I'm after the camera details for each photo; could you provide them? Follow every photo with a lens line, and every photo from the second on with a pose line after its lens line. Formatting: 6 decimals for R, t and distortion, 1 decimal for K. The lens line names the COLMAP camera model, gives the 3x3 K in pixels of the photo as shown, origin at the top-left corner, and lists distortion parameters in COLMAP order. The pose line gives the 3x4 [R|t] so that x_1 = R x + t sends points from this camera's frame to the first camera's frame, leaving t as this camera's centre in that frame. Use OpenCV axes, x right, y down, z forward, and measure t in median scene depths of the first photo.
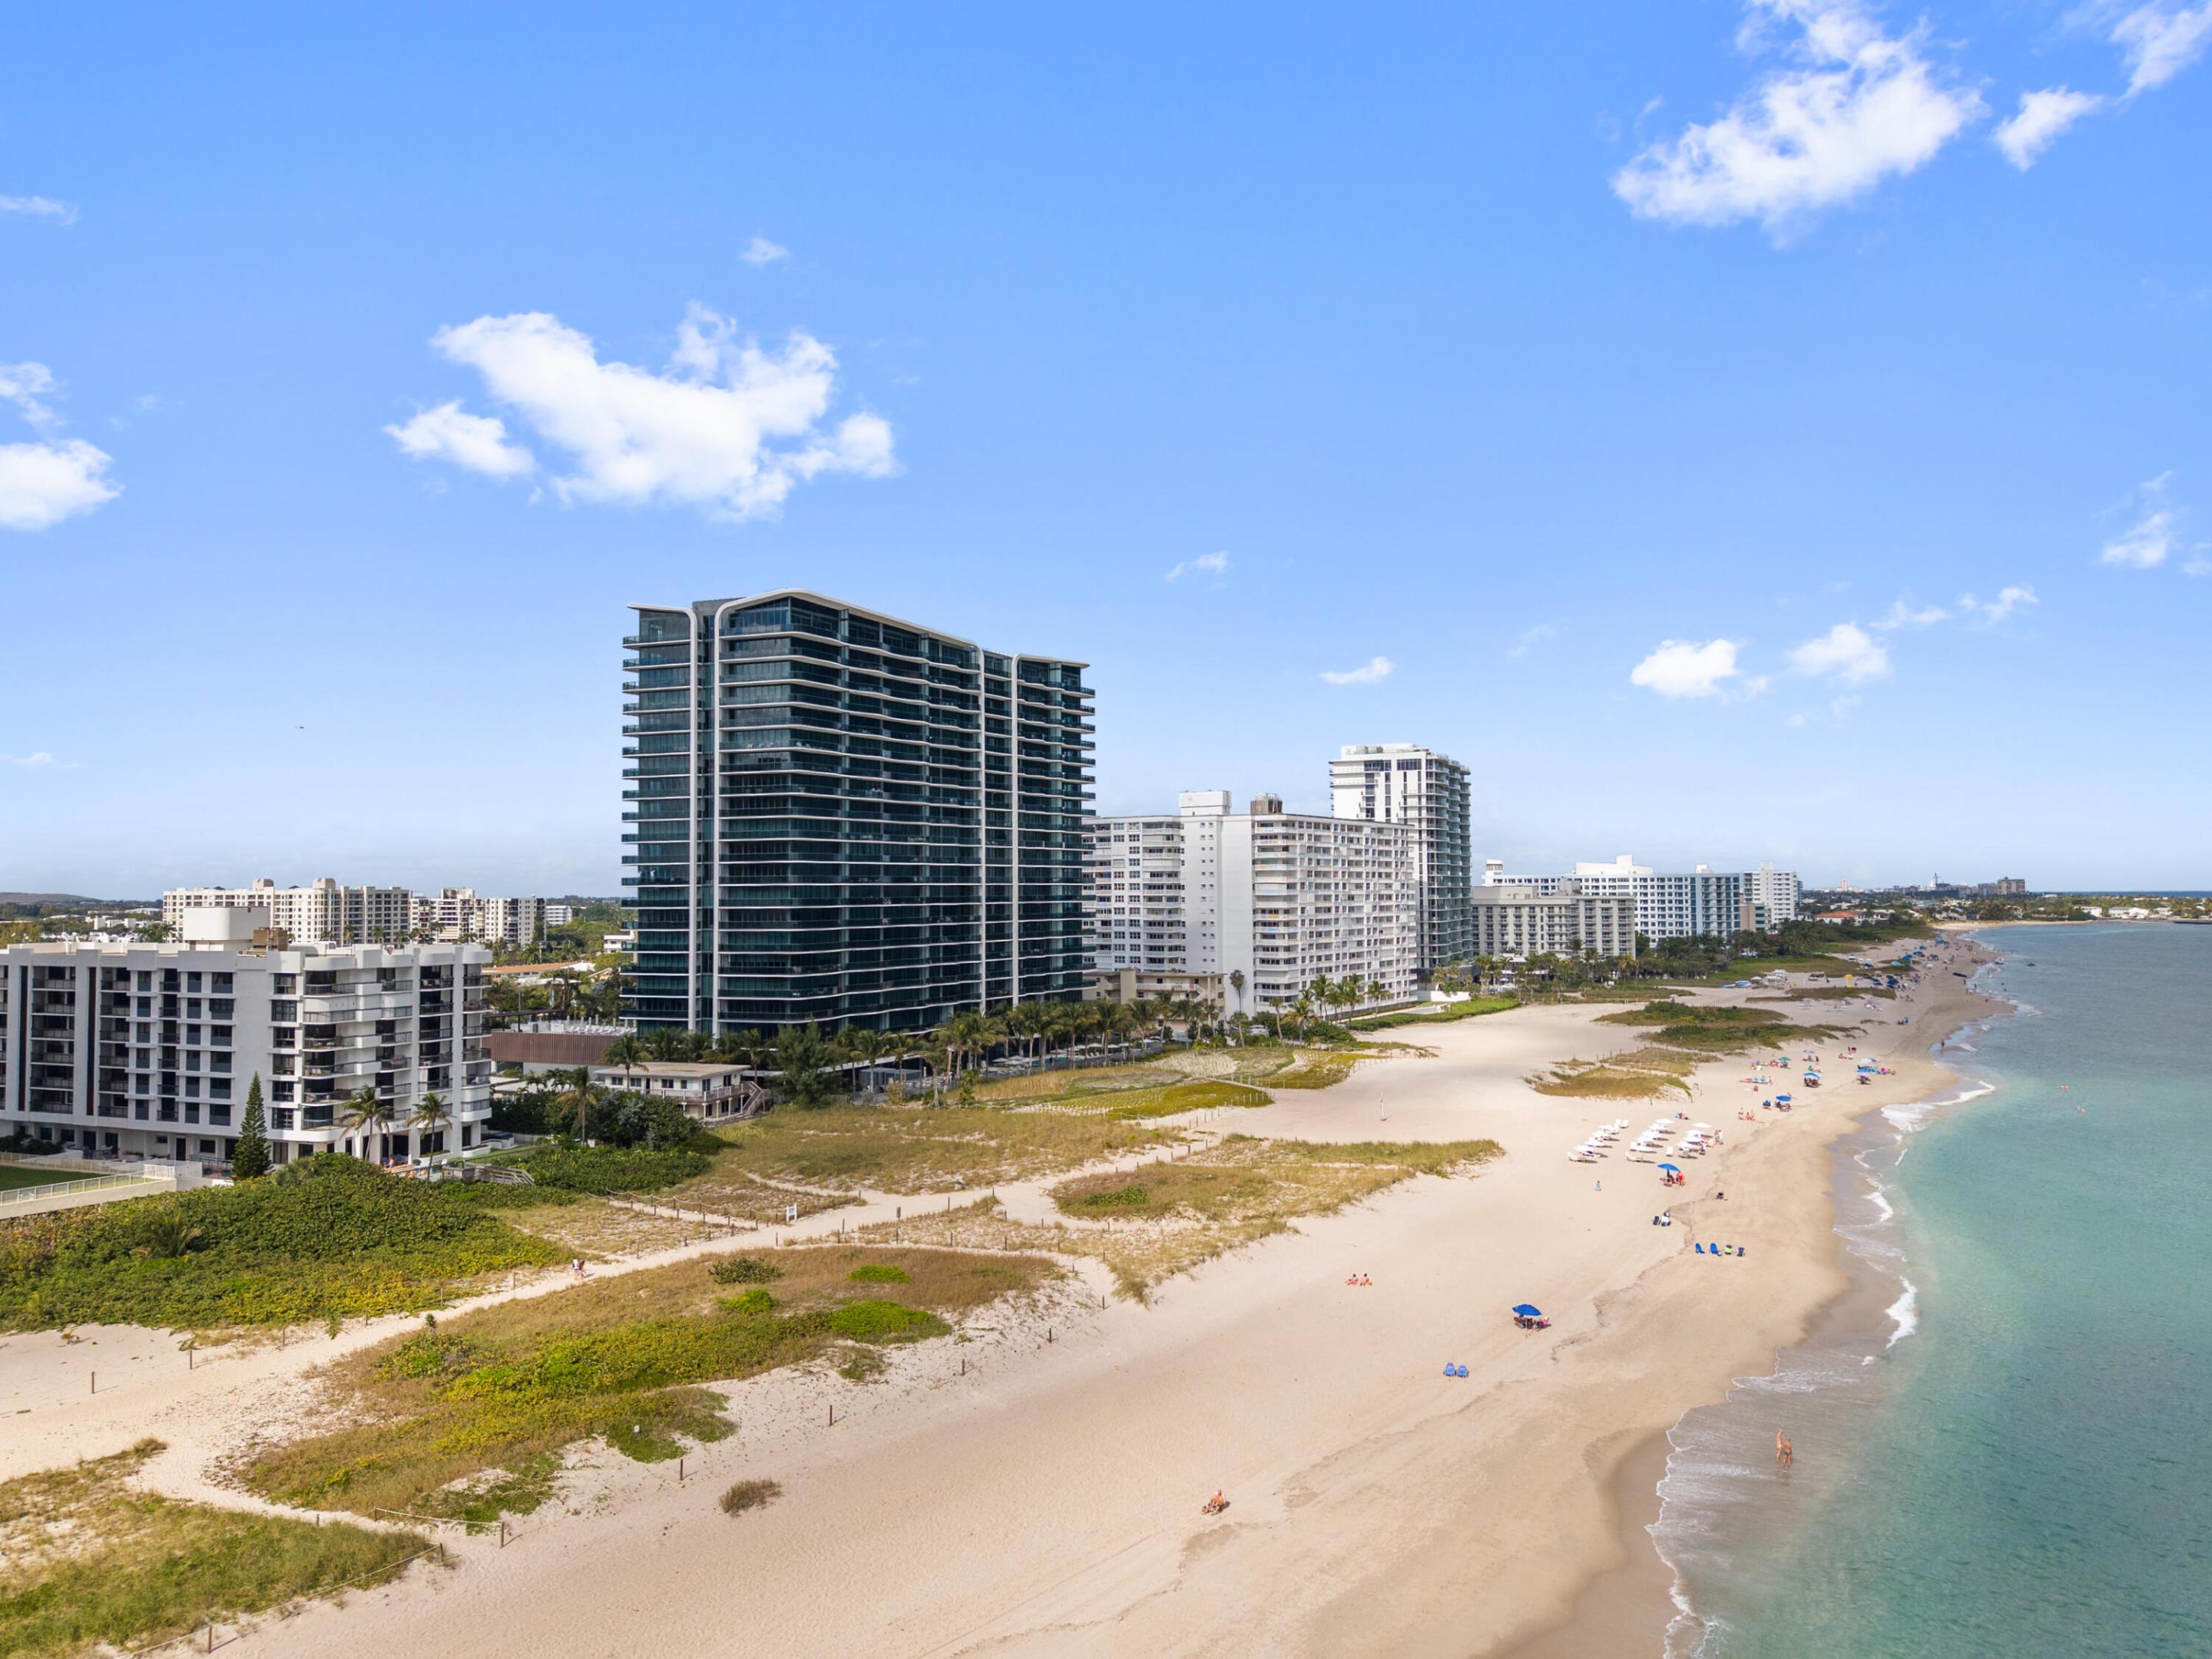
lens RADIAL K [[1490.1, 0, 1127.5], [0, 1490.1, 818.5], [0, 0, 1]] dist [-0.000443, -0.000211]
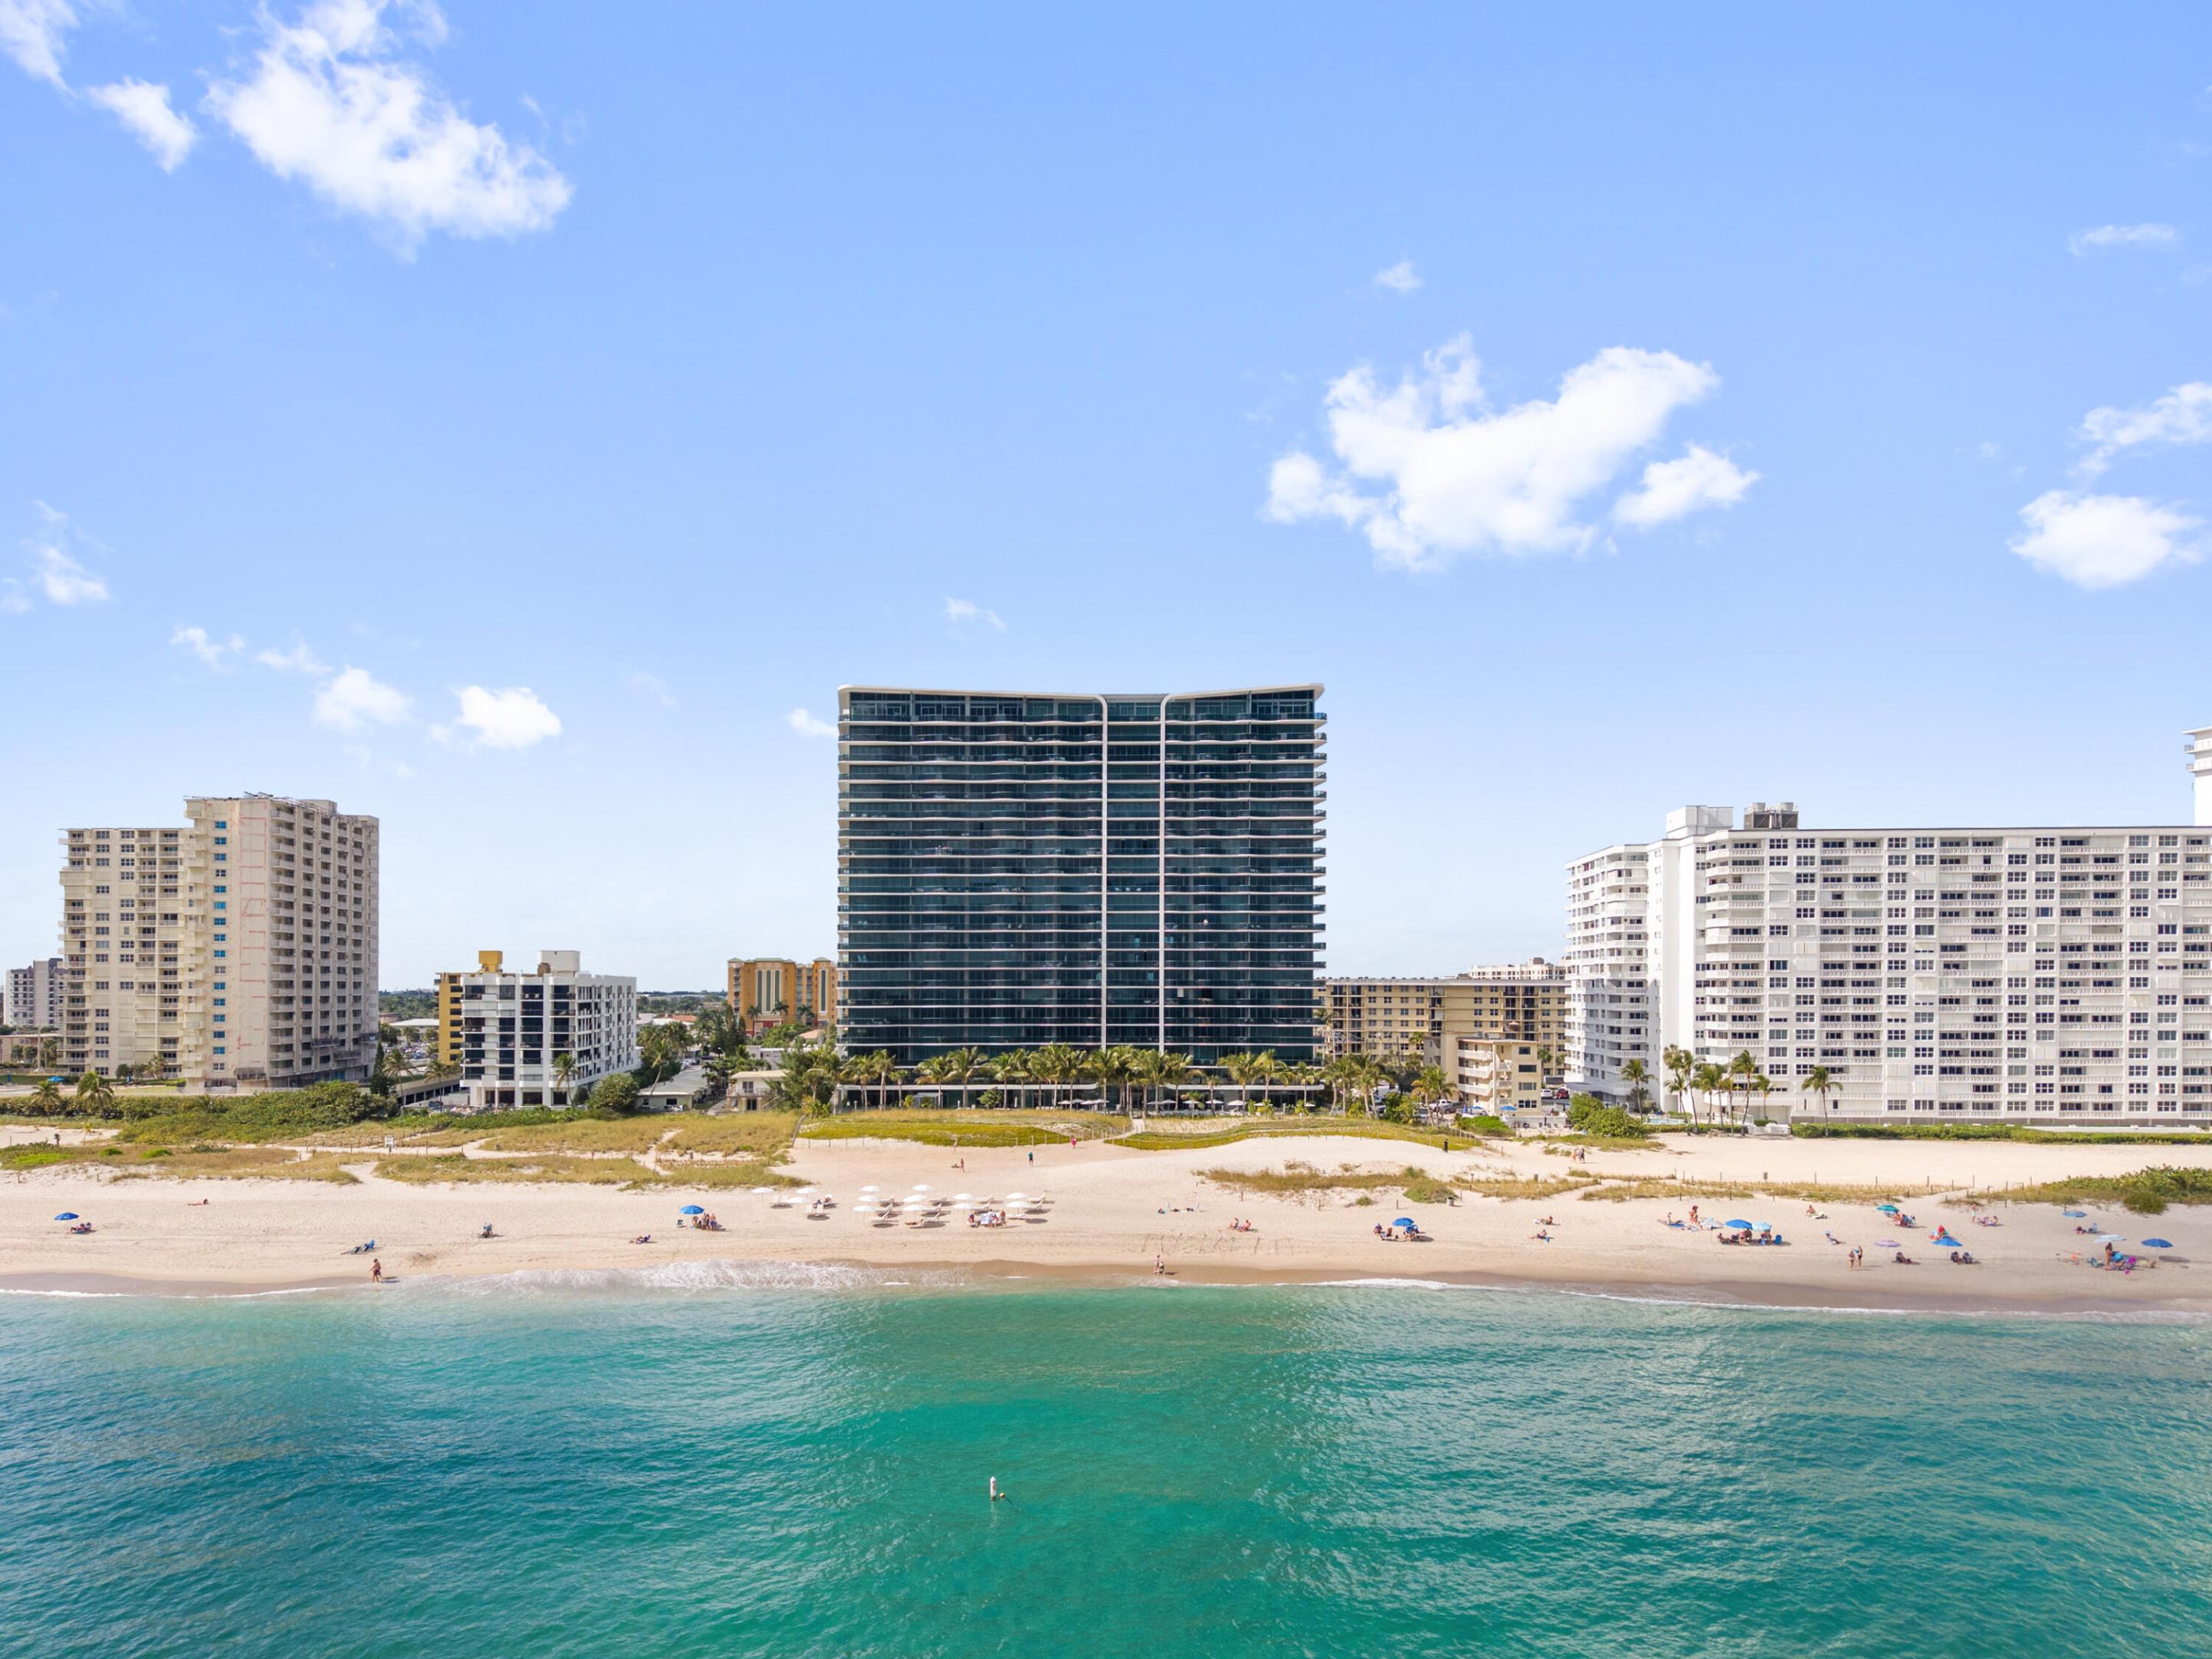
lens RADIAL K [[1576.5, 0, 1136.3], [0, 1576.5, 987.5], [0, 0, 1]] dist [0.010466, -0.004139]
pose [[0.478083, 0.005277, -0.878299, 0.637489], [0.040367, 0.998793, 0.027974, 0.039378], [0.877387, -0.048828, 0.477293, 0.376486]]
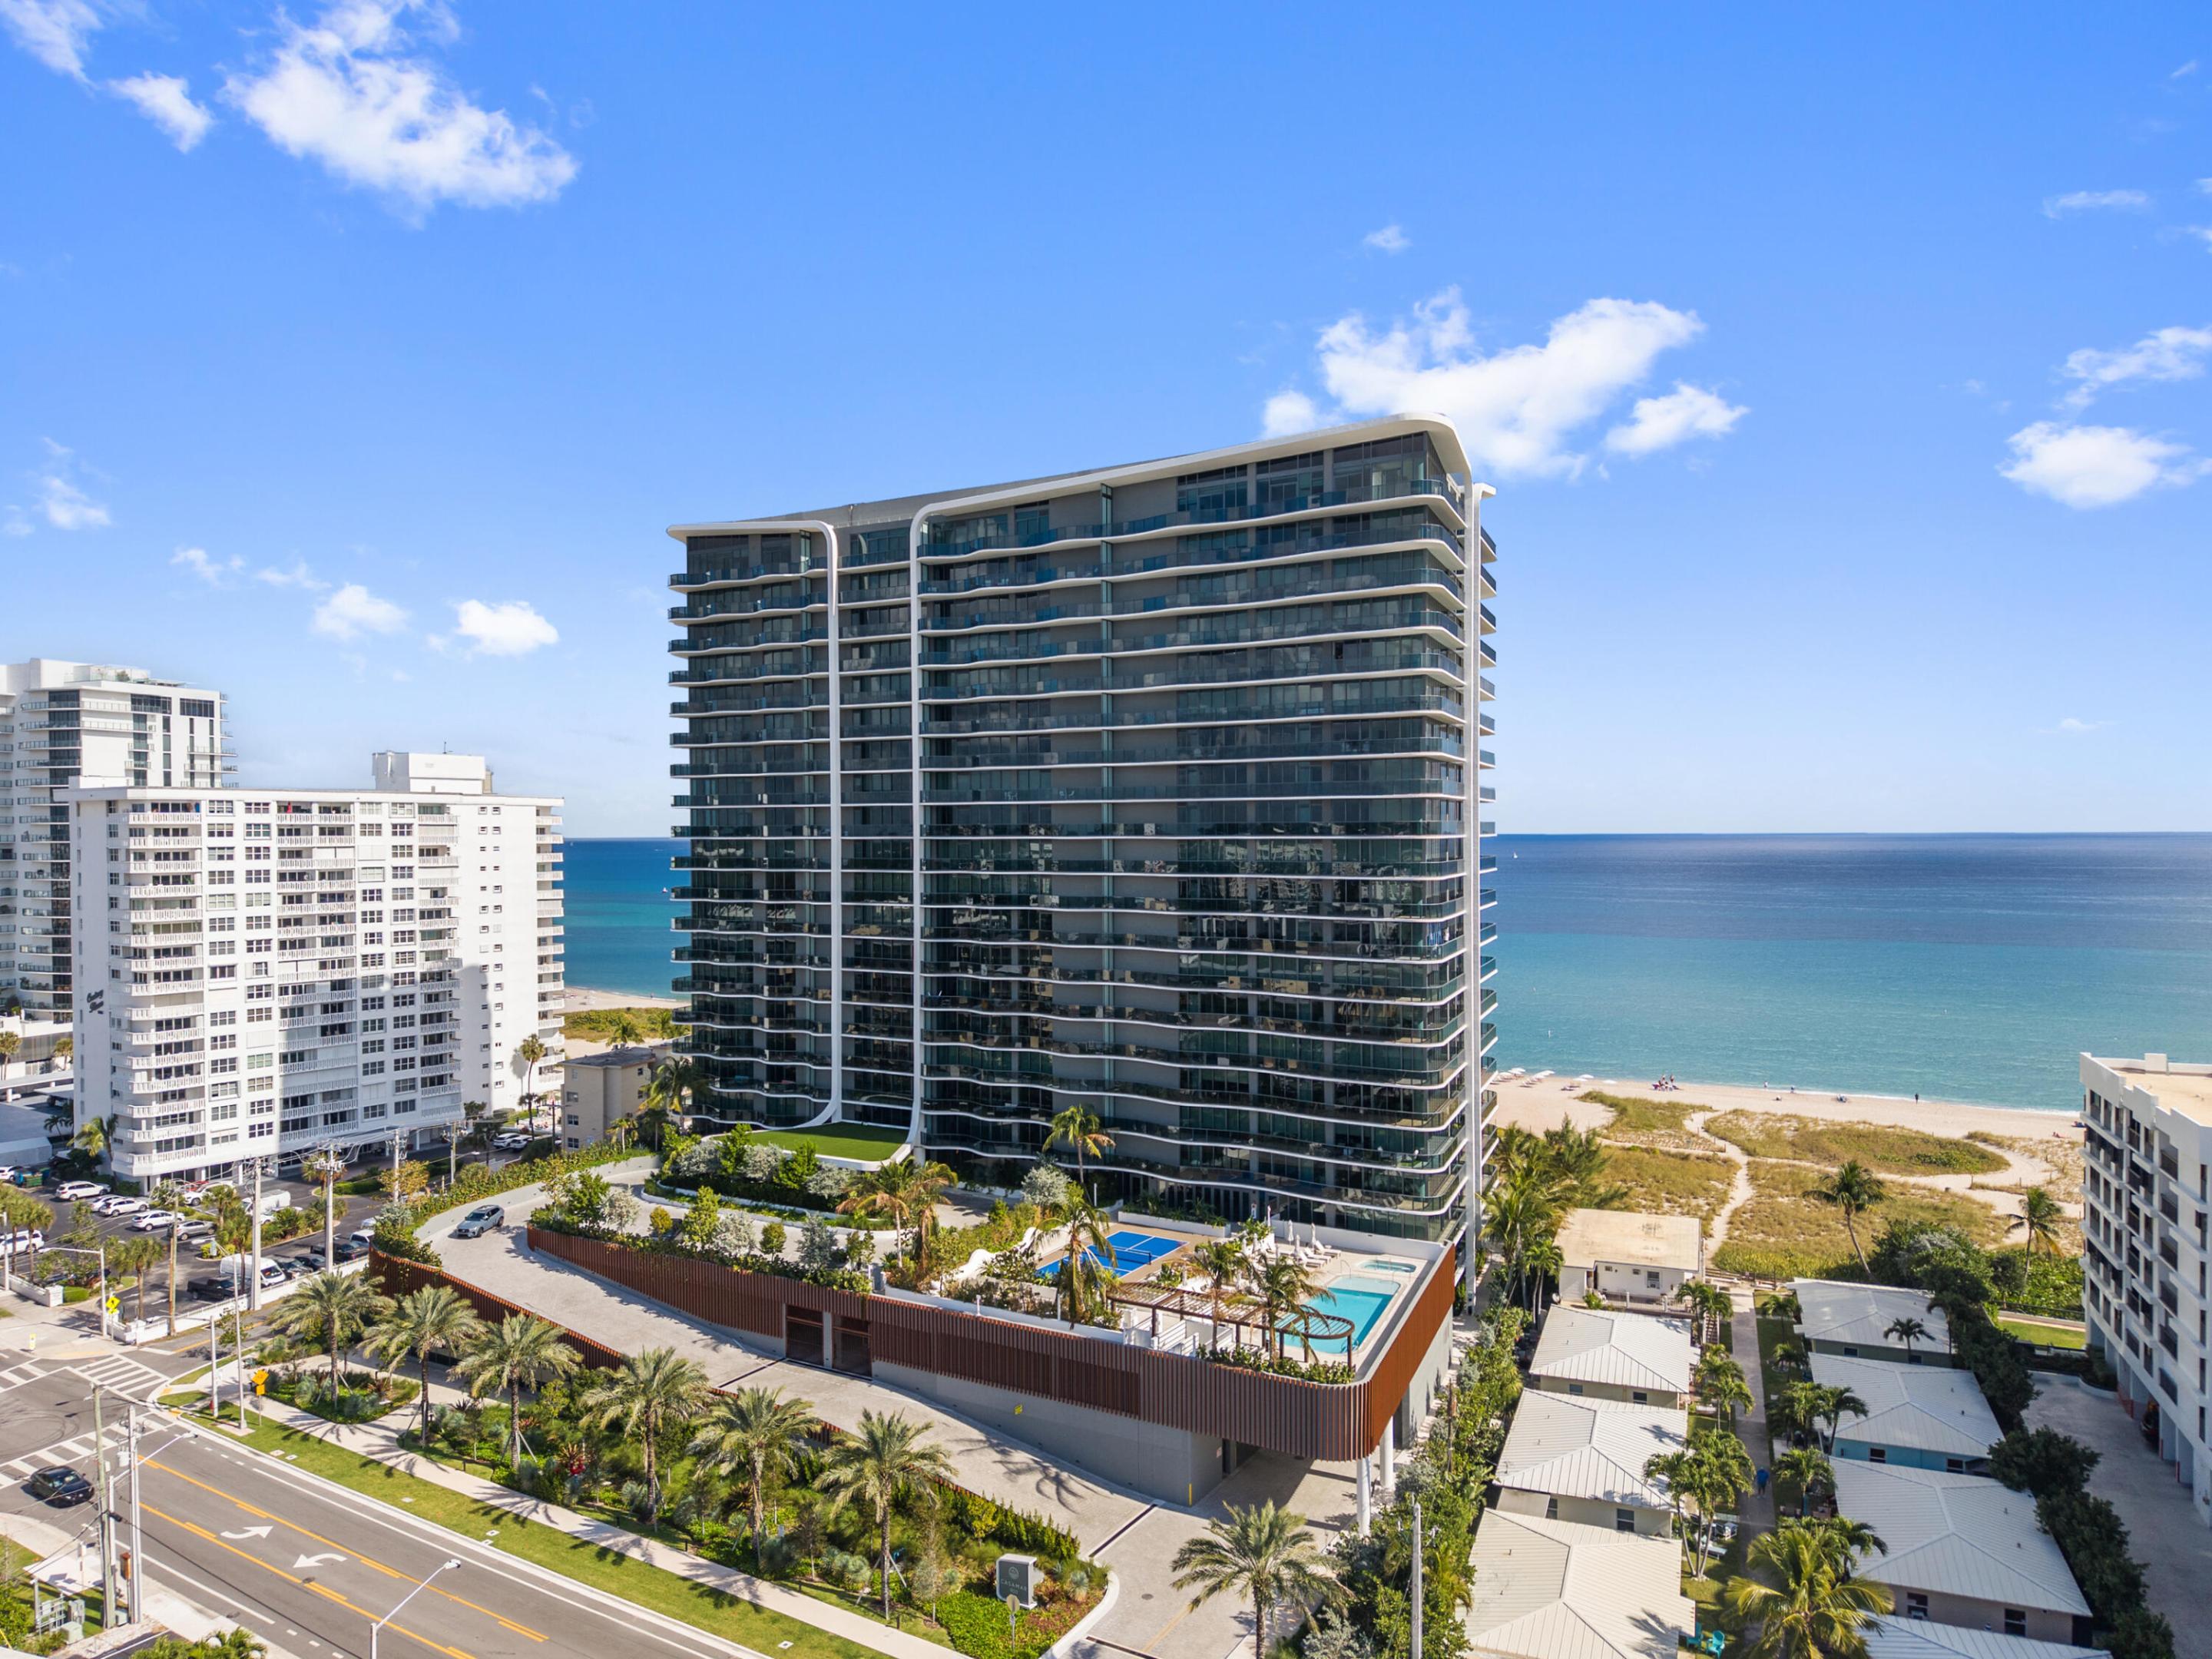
lens RADIAL K [[1490.1, 0, 1127.5], [0, 1490.1, 818.5], [0, 0, 1]] dist [-0.000443, -0.000211]
pose [[0.018898, 0.014754, 0.999713, -0.566198], [-0.044185, 0.998927, -0.013907, 0.004427], [-0.998845, -0.043910, 0.019530, 0.720343]]
